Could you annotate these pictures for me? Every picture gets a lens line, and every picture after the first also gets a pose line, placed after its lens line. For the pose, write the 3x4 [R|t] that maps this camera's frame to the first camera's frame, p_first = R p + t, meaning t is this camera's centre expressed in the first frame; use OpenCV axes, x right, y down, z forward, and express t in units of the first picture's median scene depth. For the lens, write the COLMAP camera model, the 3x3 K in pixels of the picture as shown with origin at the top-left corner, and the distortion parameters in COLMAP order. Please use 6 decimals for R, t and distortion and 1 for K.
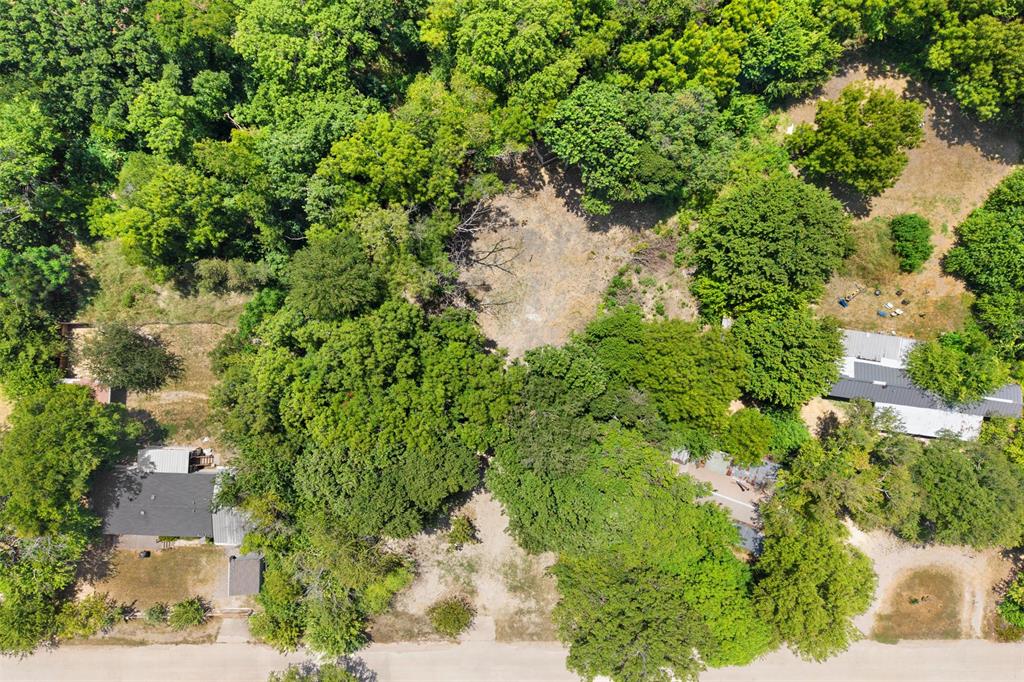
lens RADIAL K [[740.2, 0, 505.7], [0, 740.2, 324.9], [0, 0, 1]] dist [0.007403, -0.001696]
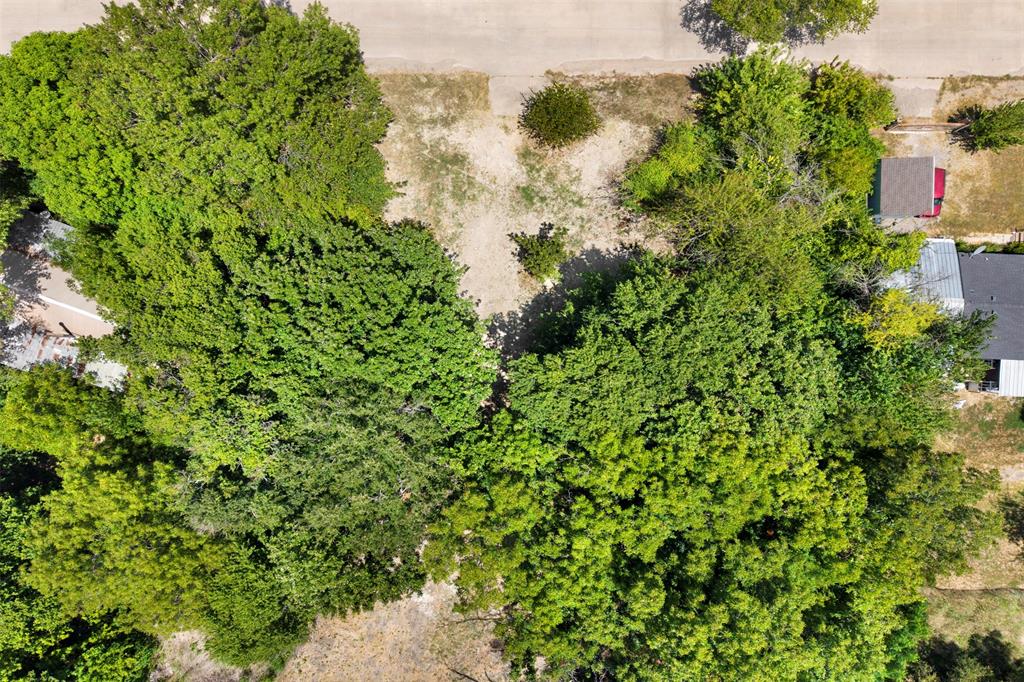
lens RADIAL K [[740.2, 0, 505.7], [0, 740.2, 324.9], [0, 0, 1]] dist [0.007403, -0.001696]
pose [[-0.999926, -0.012116, -0.001251, -0.029644], [0.012032, -0.998522, 0.052996, 0.189635], [-0.001891, 0.052977, 0.998594, 0.401906]]
